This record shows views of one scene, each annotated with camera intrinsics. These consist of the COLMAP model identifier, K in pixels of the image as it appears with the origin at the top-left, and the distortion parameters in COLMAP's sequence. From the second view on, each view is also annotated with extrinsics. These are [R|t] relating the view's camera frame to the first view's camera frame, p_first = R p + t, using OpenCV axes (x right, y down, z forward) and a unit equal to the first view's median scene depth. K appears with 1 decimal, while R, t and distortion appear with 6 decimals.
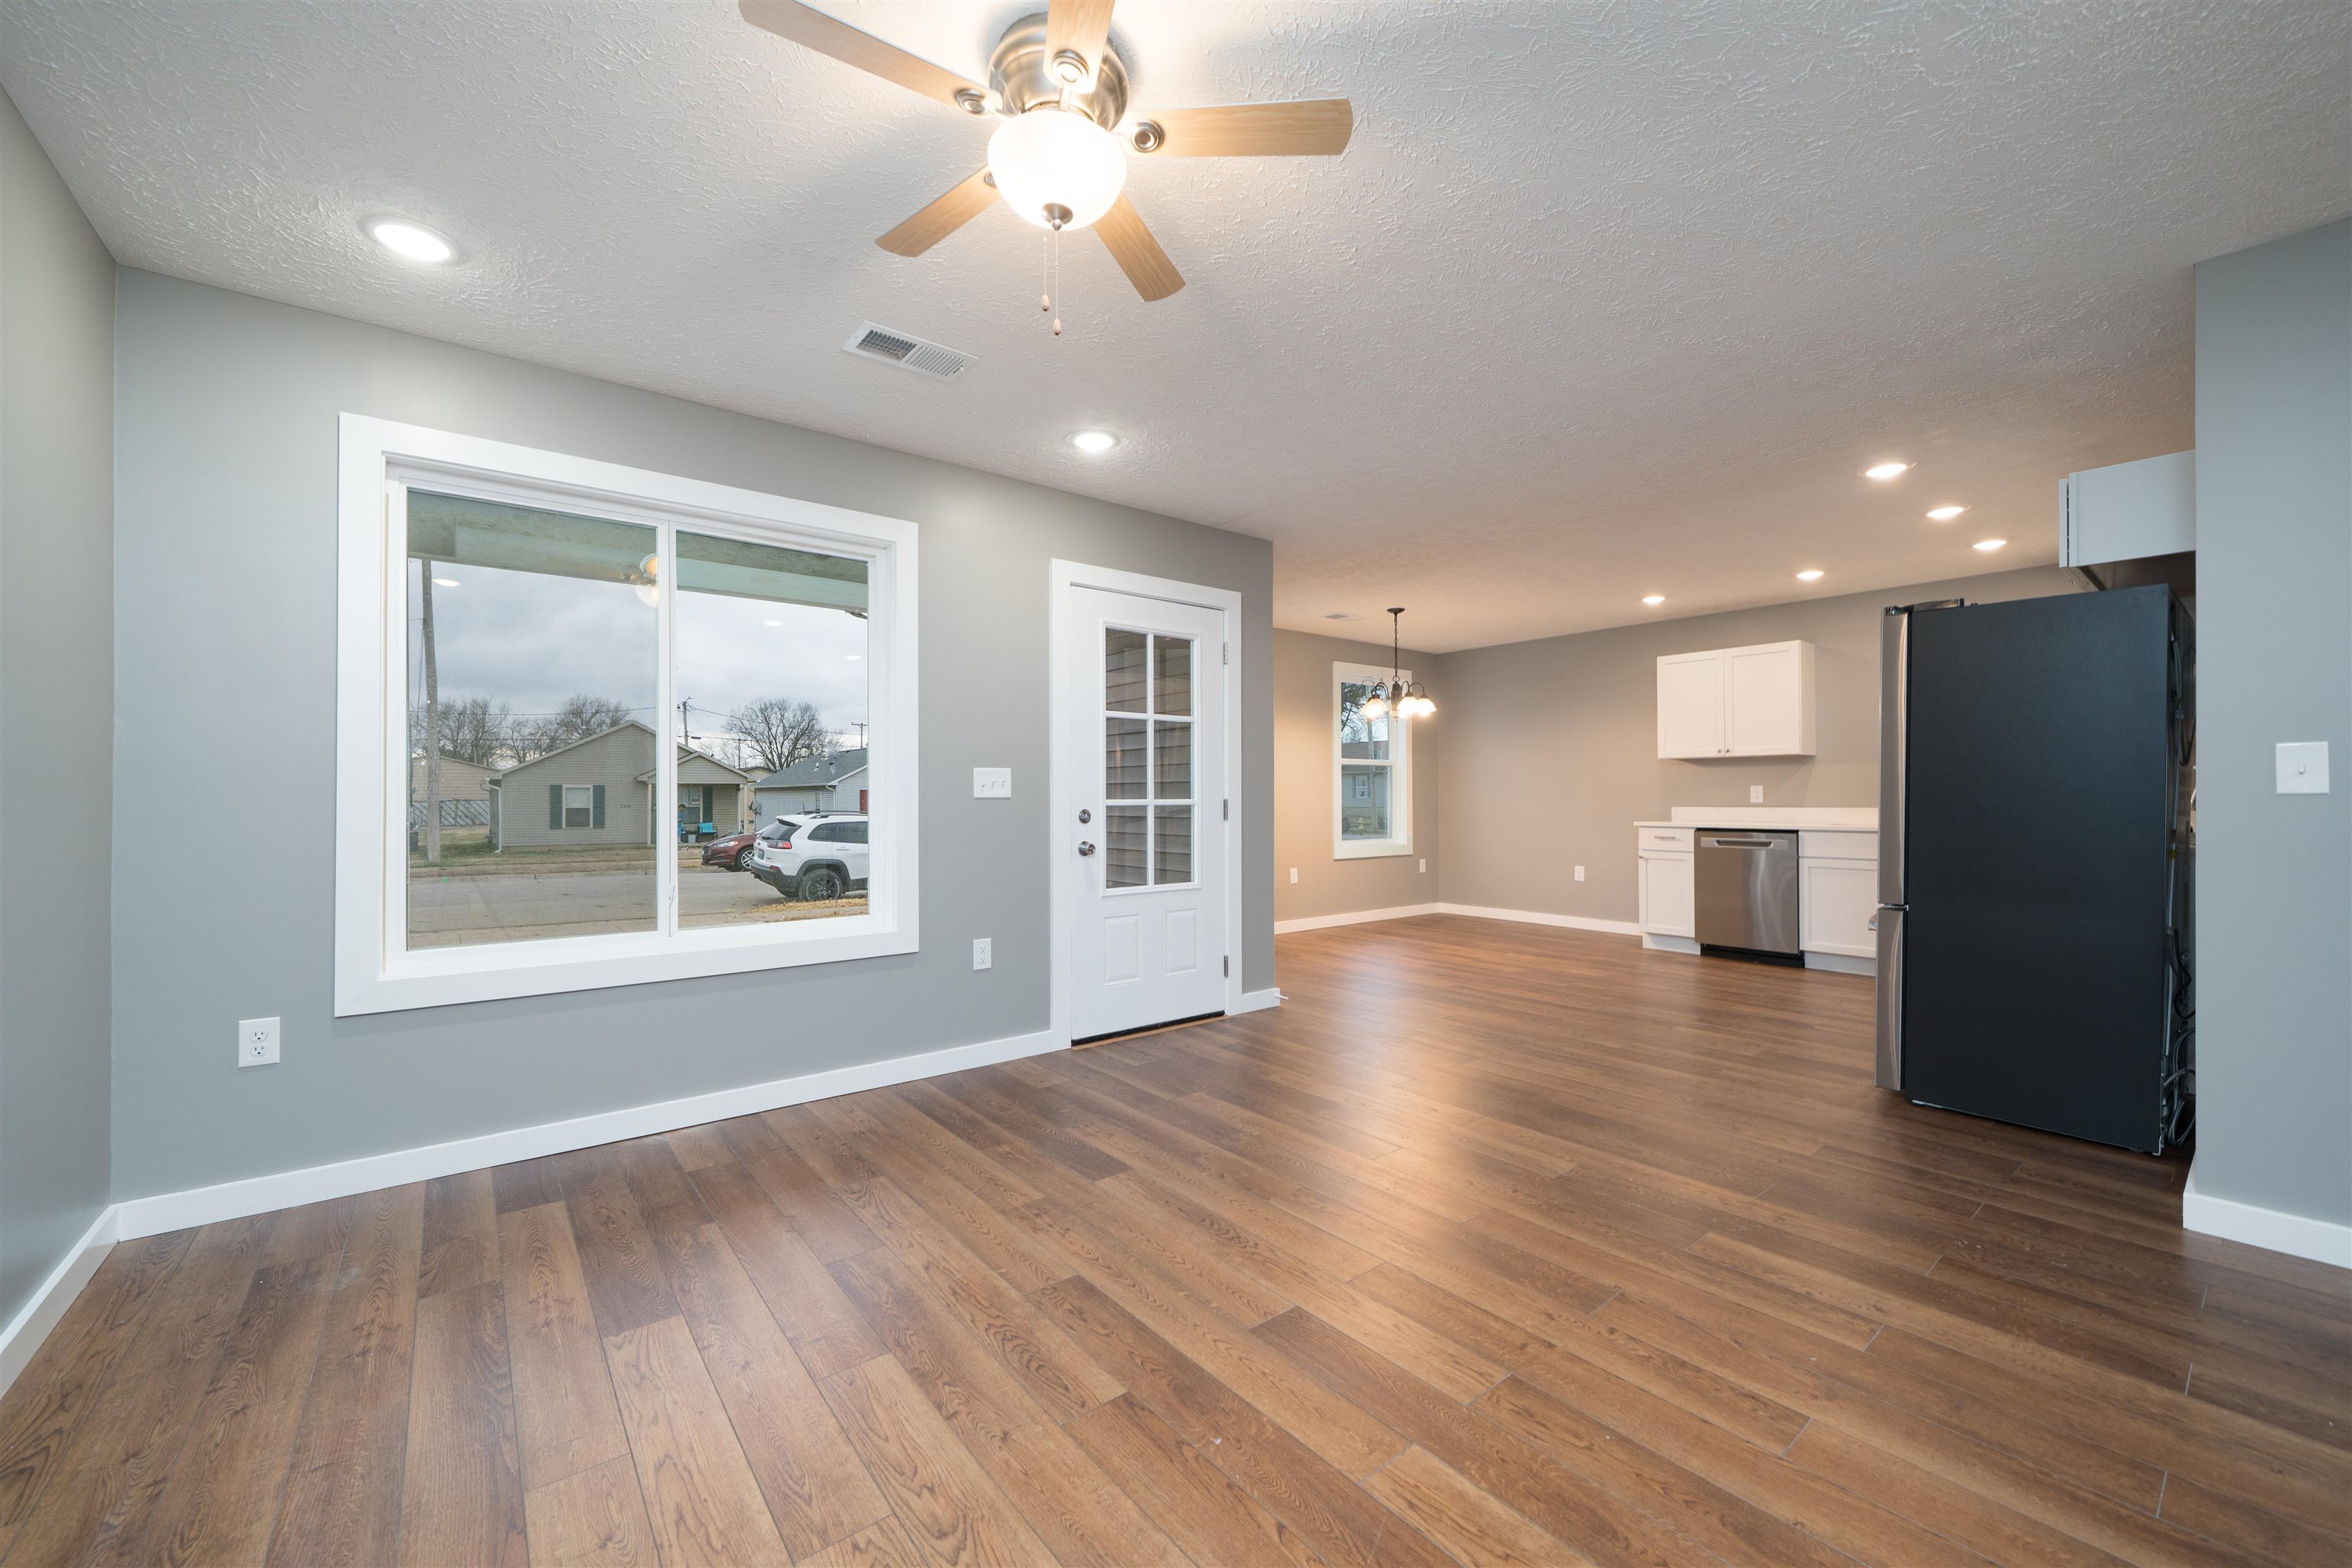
lens RADIAL K [[902.2, 0, 1170.9], [0, 902.2, 789.5], [0, 0, 1]] dist [-0.001064, -0.000125]
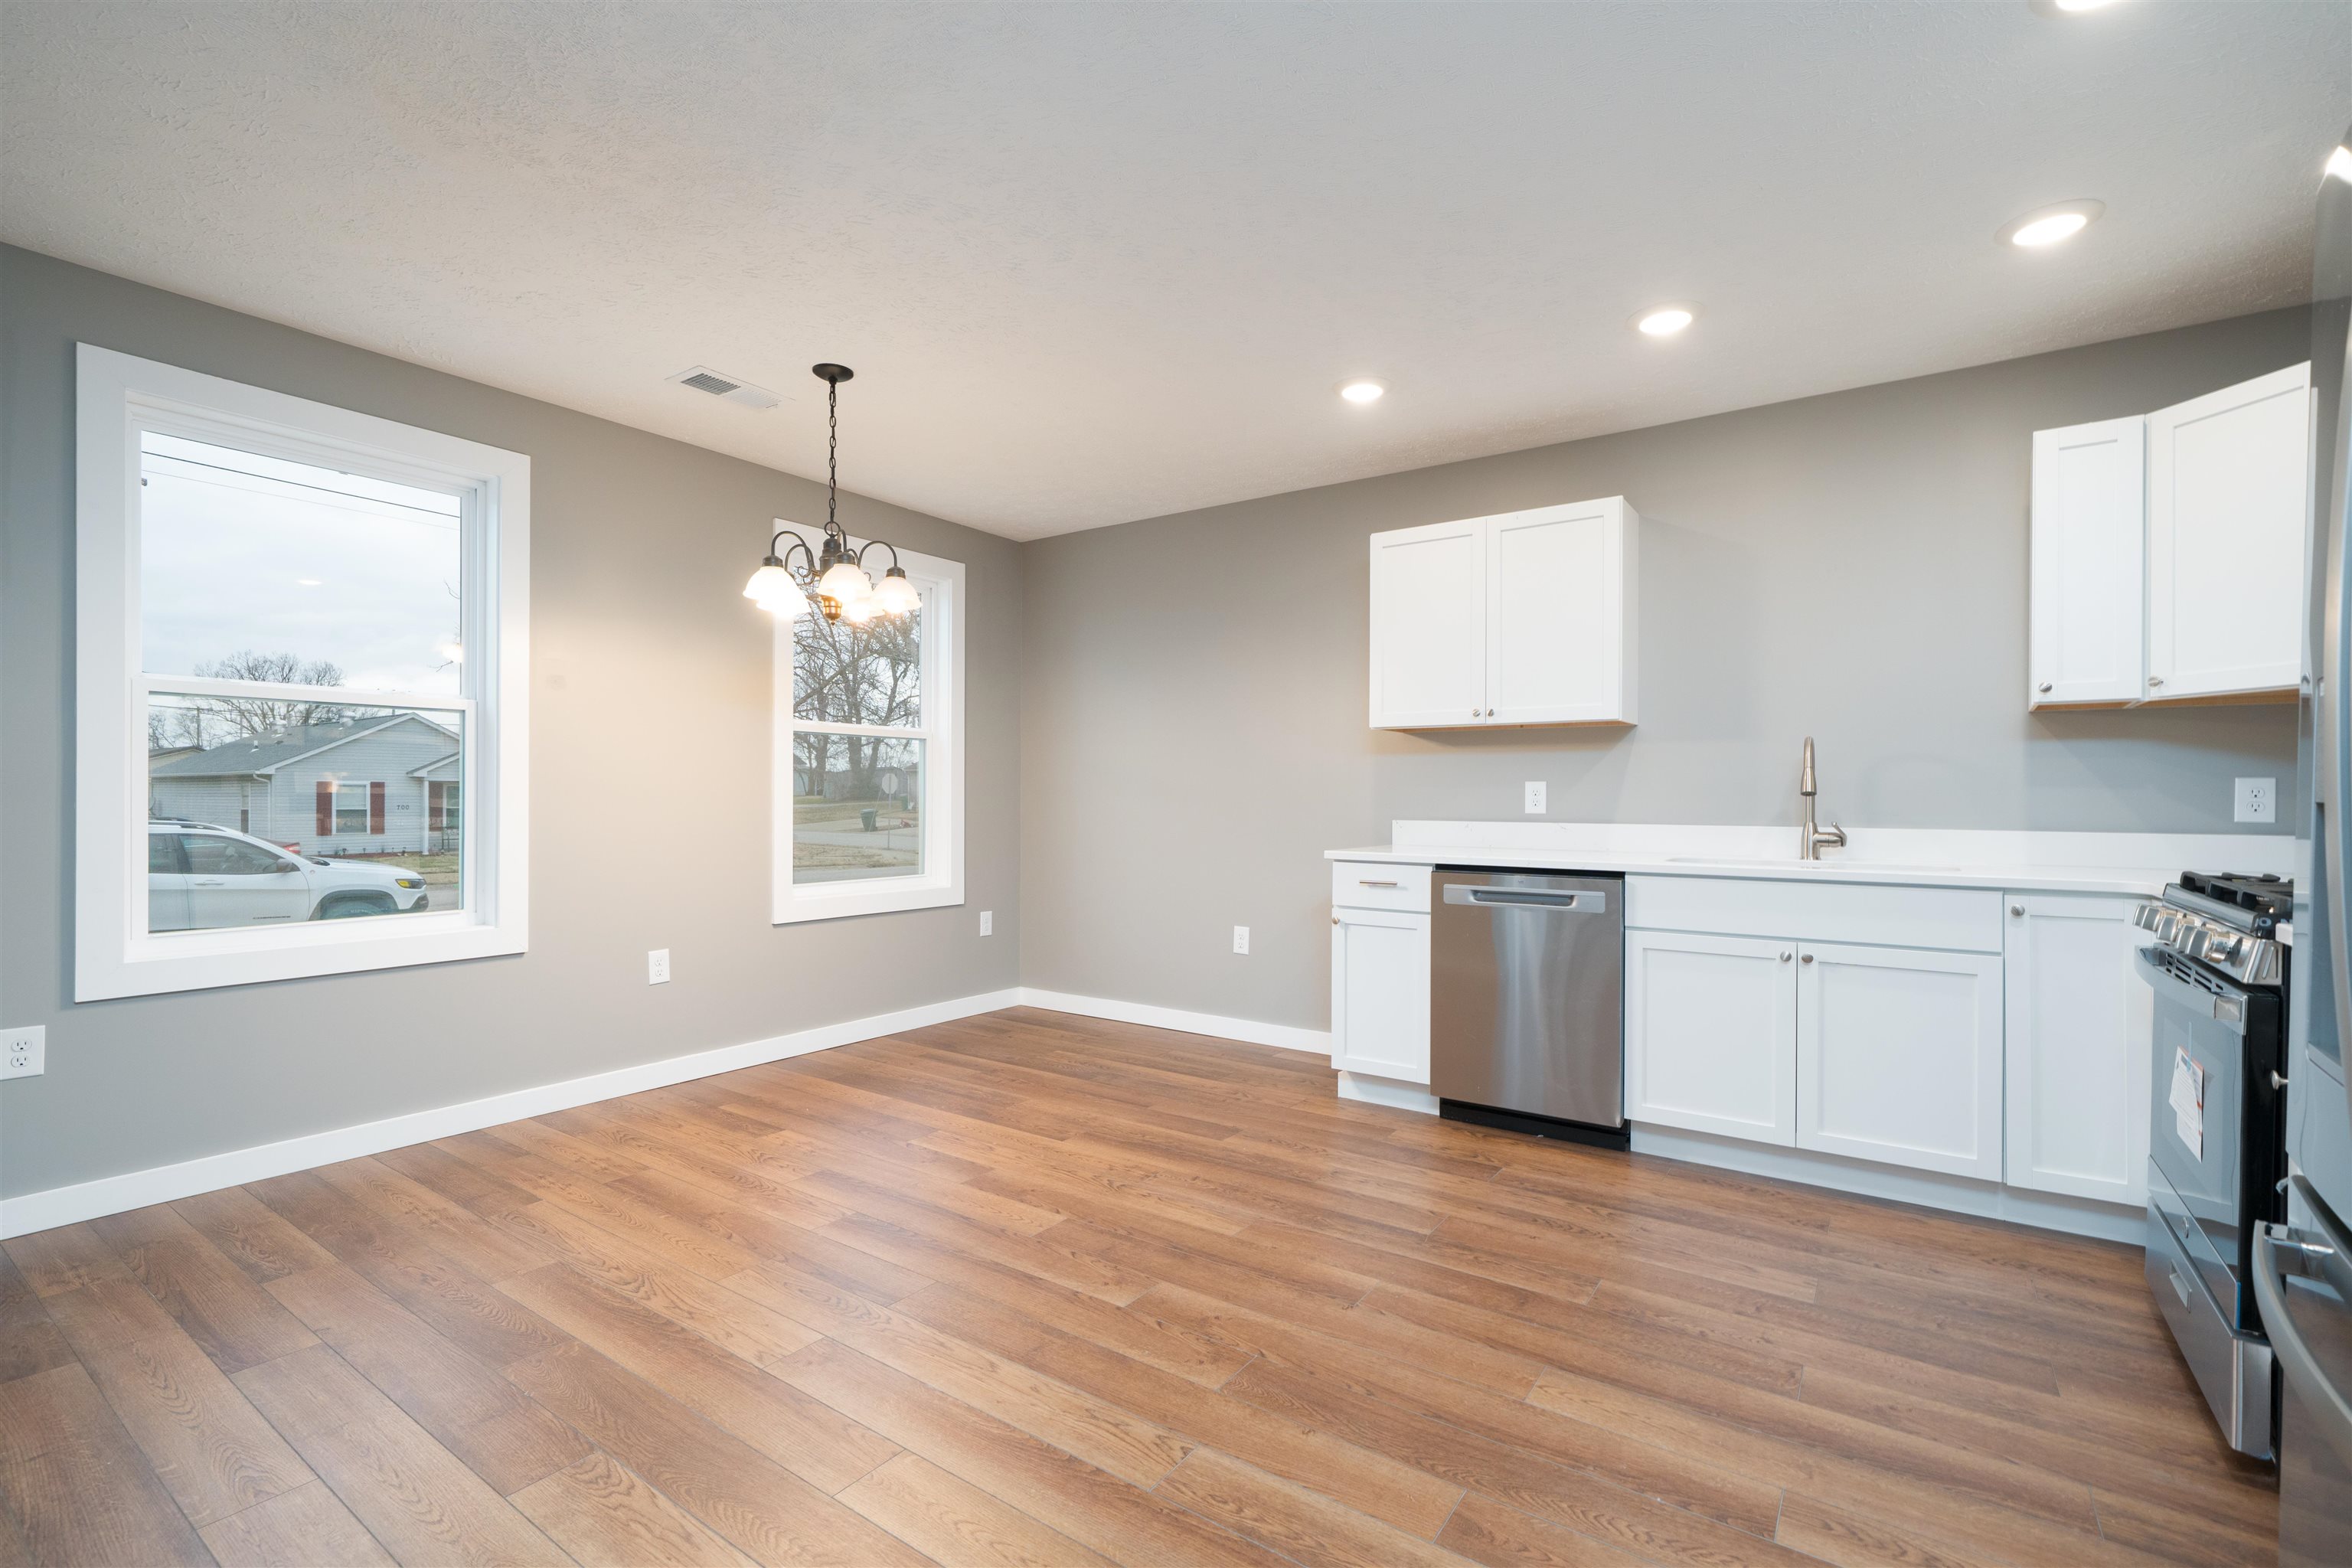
lens RADIAL K [[1041.2, 0, 1167.4], [0, 1041.2, 799.2], [0, 0, 1]] dist [-0.000154, 0.000266]
pose [[0.958945, 0.007326, 0.283497, 0.480056], [-0.010147, 0.999913, 0.008481, 0.005694], [-0.283410, -0.011009, 0.958936, 0.849853]]
